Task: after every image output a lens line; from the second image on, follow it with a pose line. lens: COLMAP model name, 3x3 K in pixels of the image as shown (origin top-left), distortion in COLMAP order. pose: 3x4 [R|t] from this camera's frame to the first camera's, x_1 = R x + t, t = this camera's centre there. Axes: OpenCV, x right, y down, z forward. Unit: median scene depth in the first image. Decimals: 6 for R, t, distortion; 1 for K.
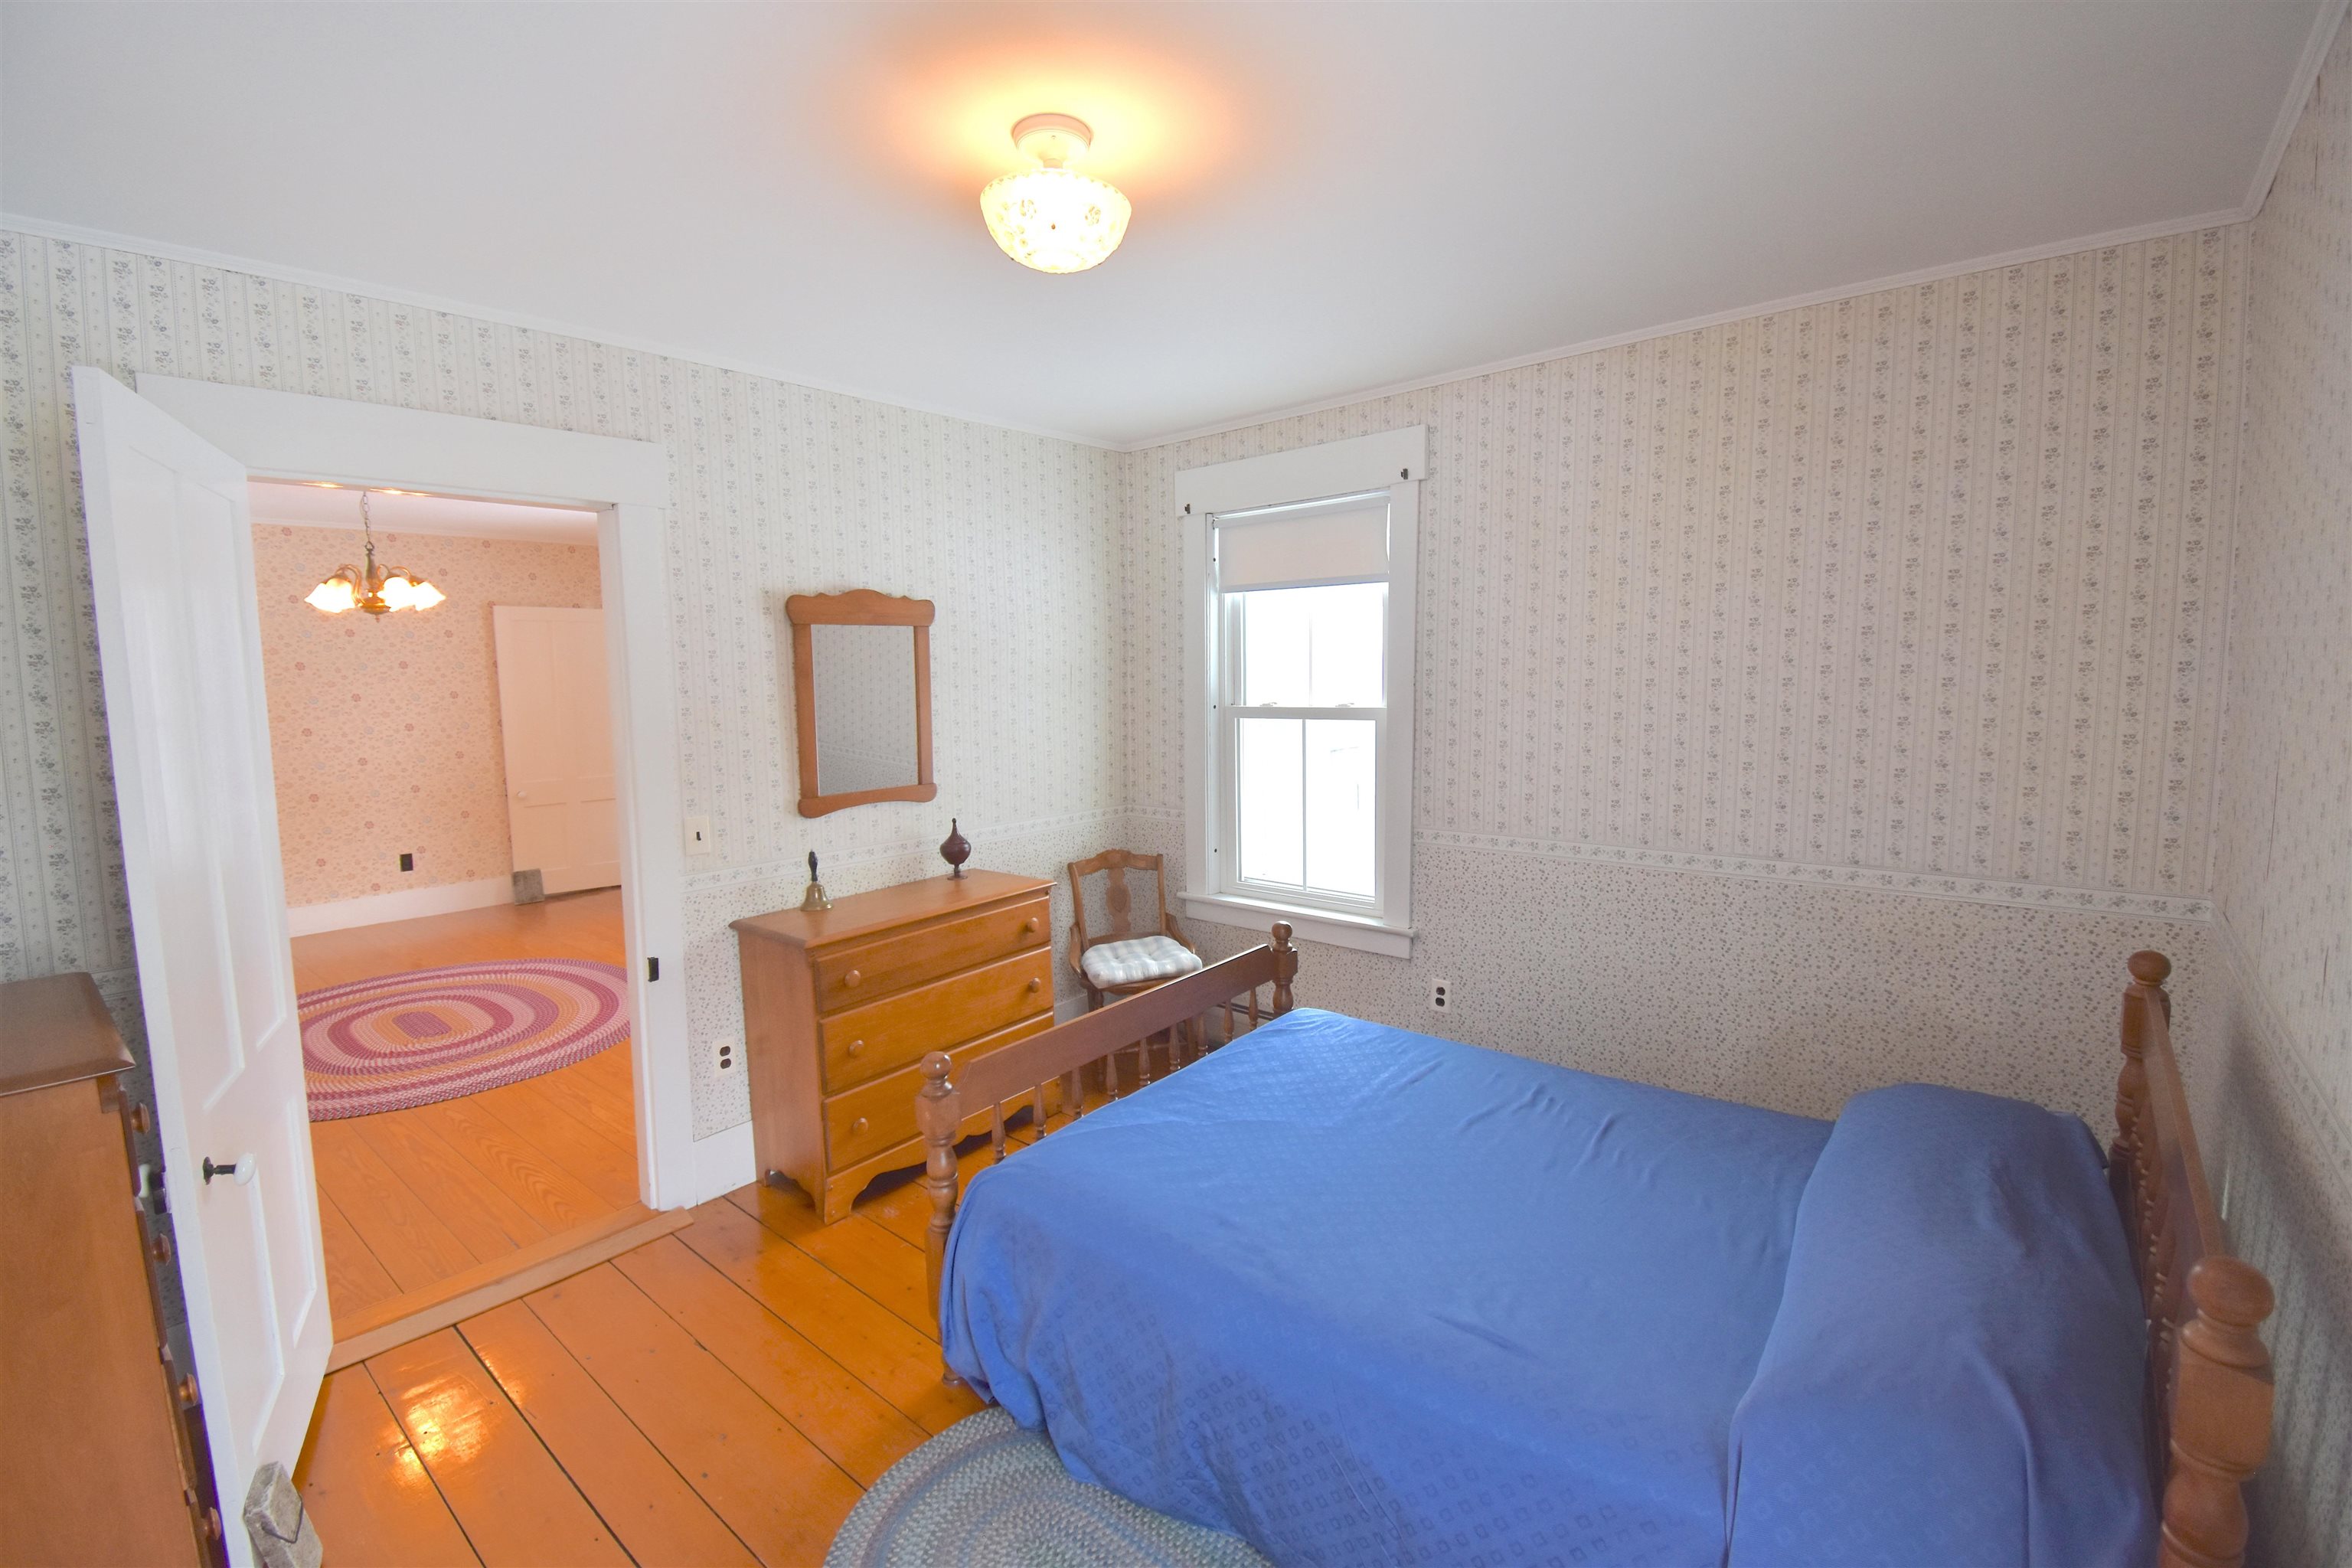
lens RADIAL K [[1034.7, 0, 1173.2], [0, 1034.7, 778.7], [0, 0, 1]] dist [0.027551, -0.029604]
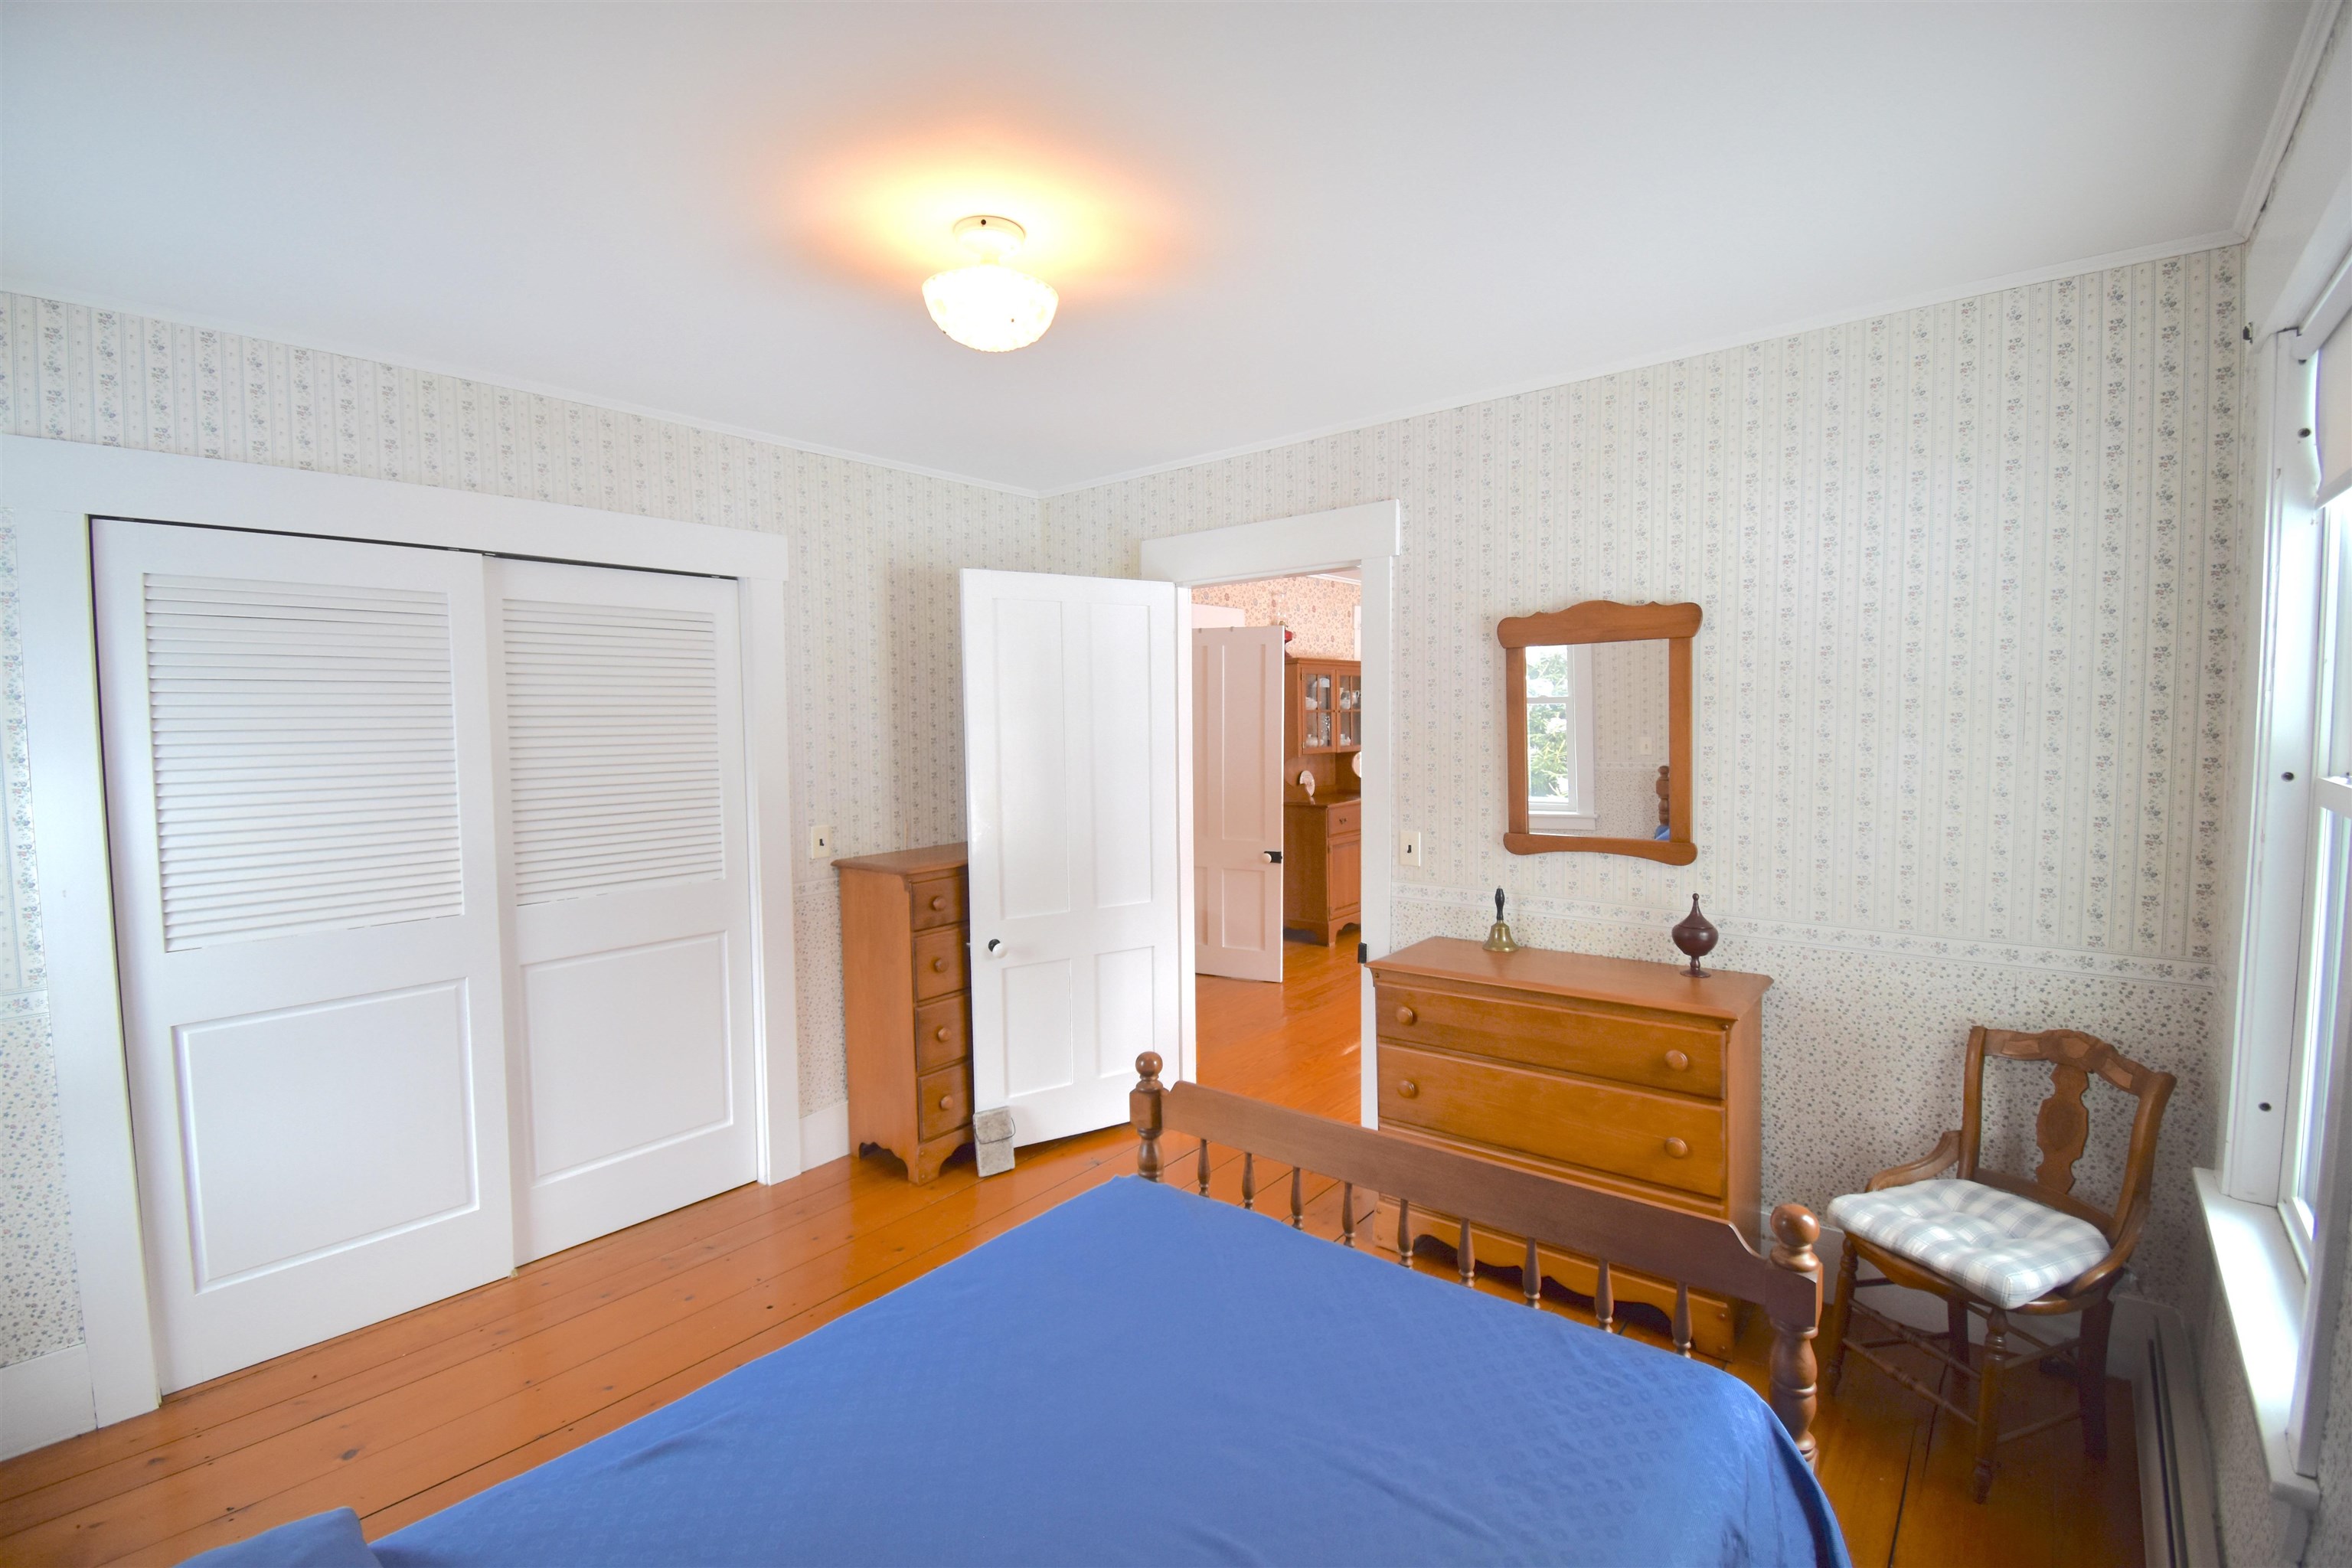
lens RADIAL K [[1032.9, 0, 1173.2], [0, 1032.9, 776.3], [0, 0, 1]] dist [0.024916, -0.024054]
pose [[0.016480, 0.077317, -0.996870, 0.514899], [-0.090616, 0.993018, 0.075520, -0.067098], [0.995750, 0.089088, 0.023371, 0.600224]]
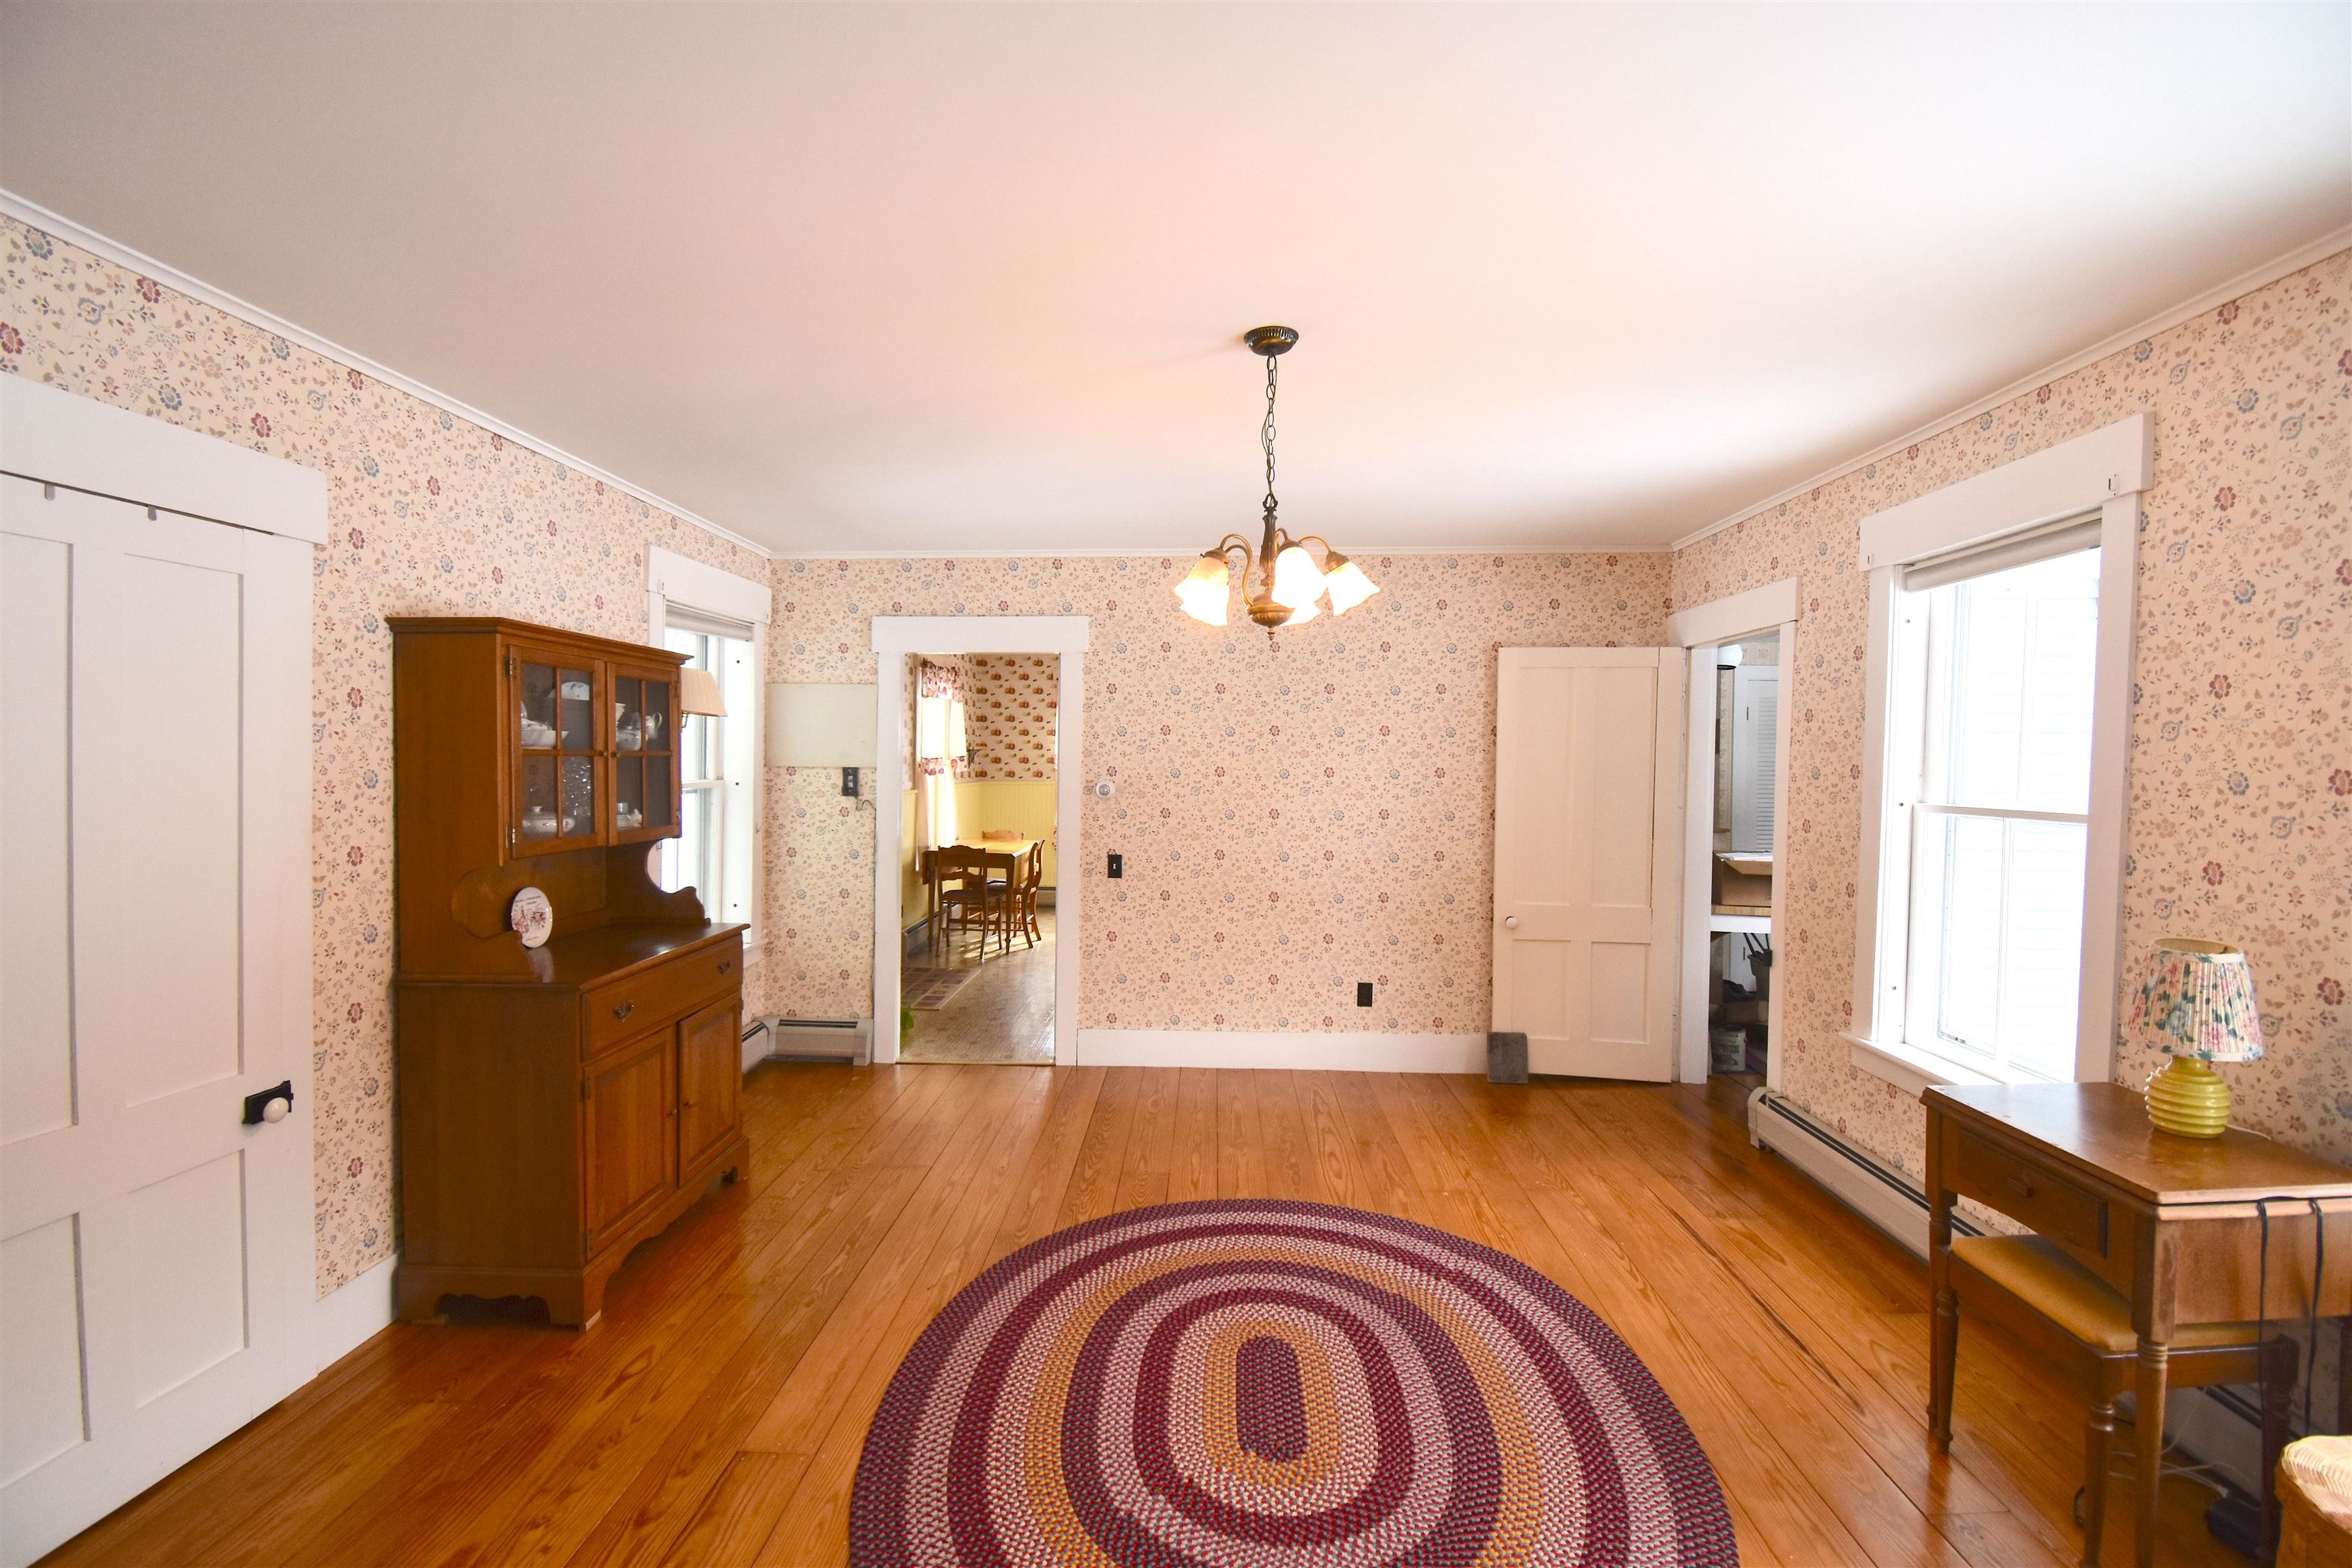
lens RADIAL K [[1034.7, 0, 1173.2], [0, 1034.7, 778.7], [0, 0, 1]] dist [0.027551, -0.029604]
pose [[0.616221, 0.039404, -0.786587, -0.449264], [-0.099553, 0.994634, -0.028165, -0.071244], [0.781256, 0.095663, 0.616837, 0.775366]]
